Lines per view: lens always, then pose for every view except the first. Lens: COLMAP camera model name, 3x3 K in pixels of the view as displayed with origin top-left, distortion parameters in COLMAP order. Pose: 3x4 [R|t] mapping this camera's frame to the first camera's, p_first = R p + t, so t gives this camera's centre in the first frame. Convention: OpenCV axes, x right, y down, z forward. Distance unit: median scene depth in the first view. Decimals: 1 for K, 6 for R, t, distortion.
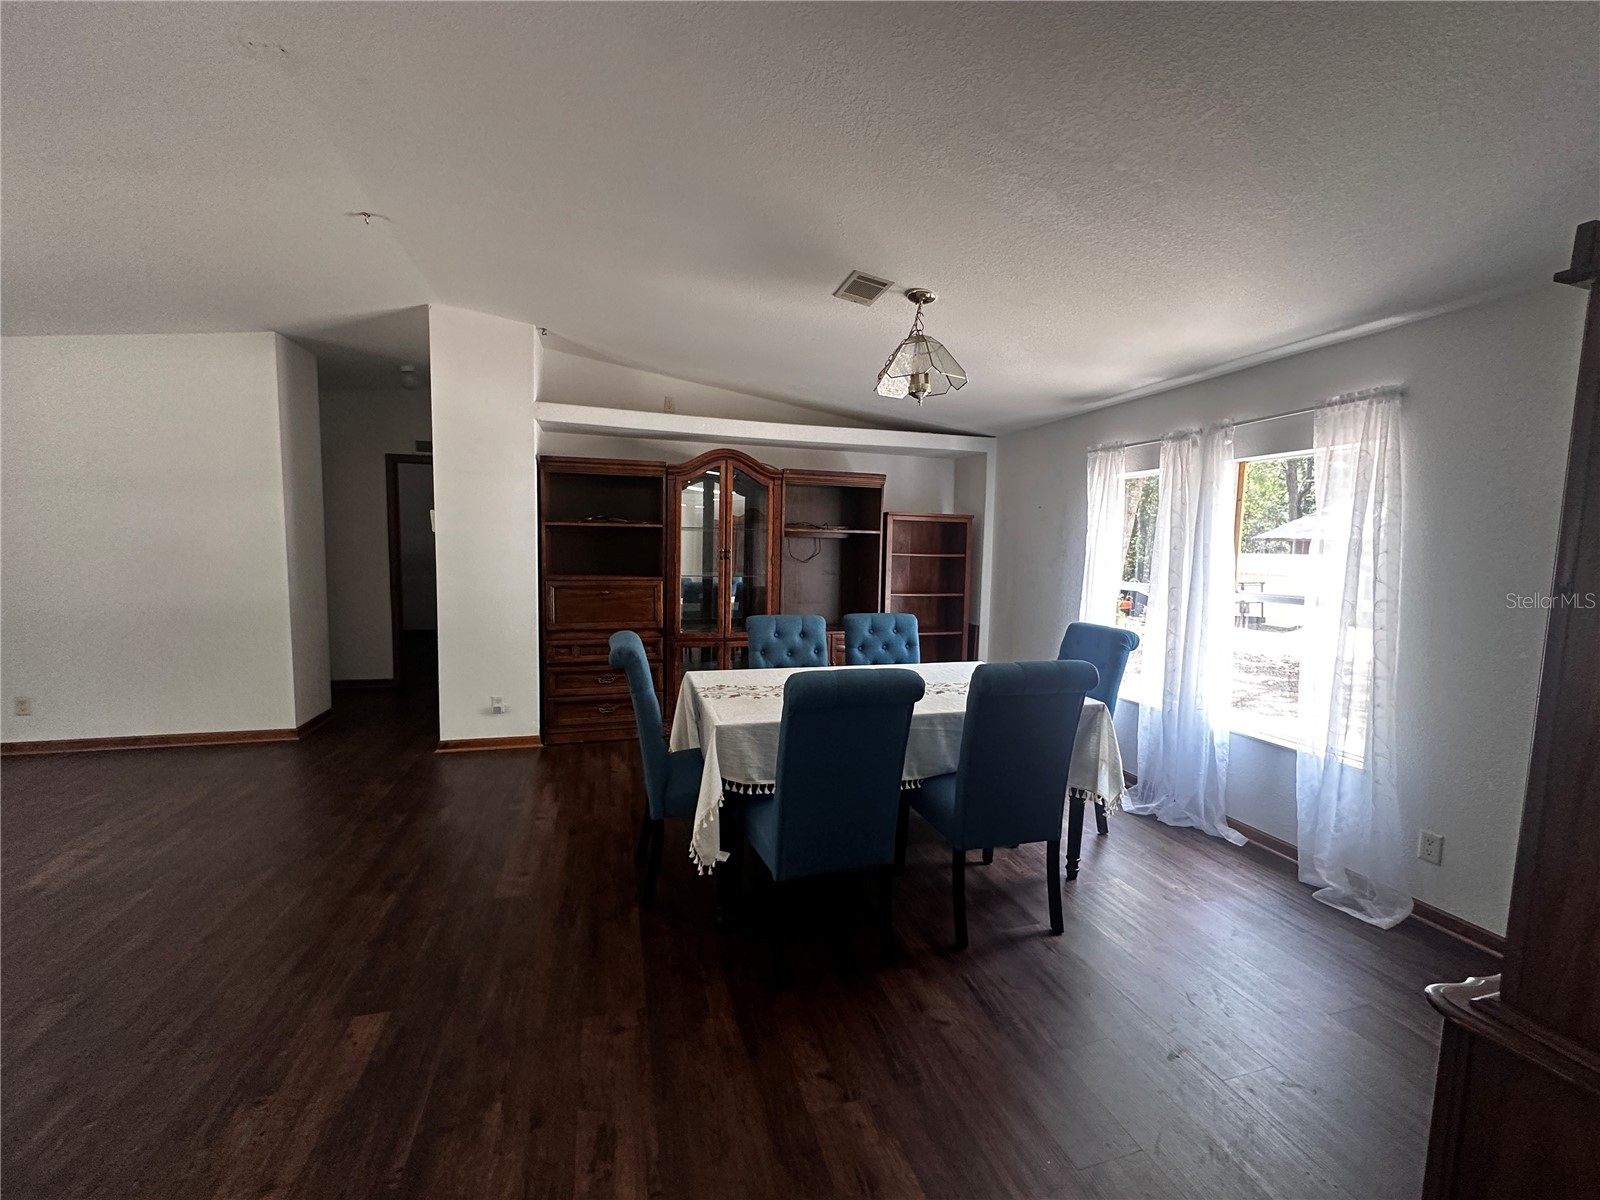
lens RADIAL K [[644.7, 0, 800.0], [0, 644.7, 600.0], [0, 0, 1]] dist [-0.000211, 0.001220]
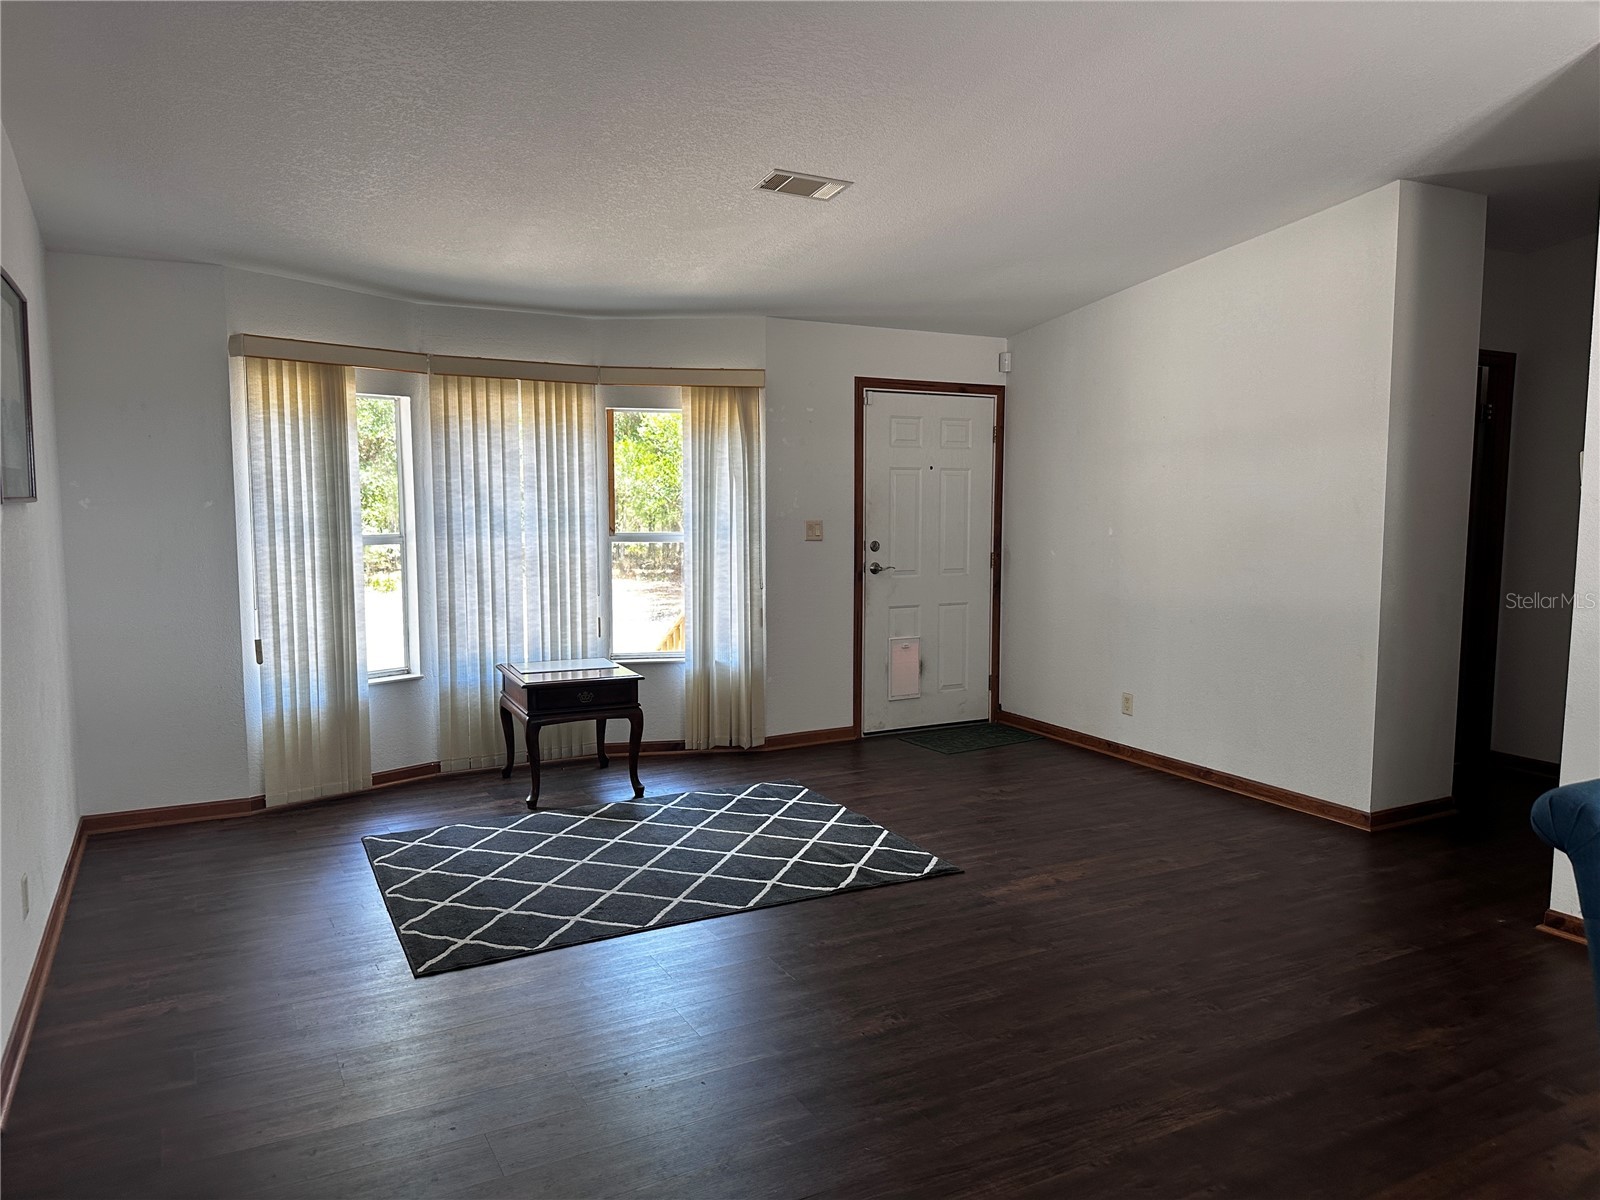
lens RADIAL K [[1125.2, 0, 801.4], [0, 1125.2, 610.5], [0, 0, 1]] dist [0.107271, -0.161889]
pose [[0.207381, 0.084013, -0.974646, 0.209702], [-0.081634, 0.994317, 0.068339, -0.033872], [0.974848, 0.065392, 0.213061, 0.268775]]
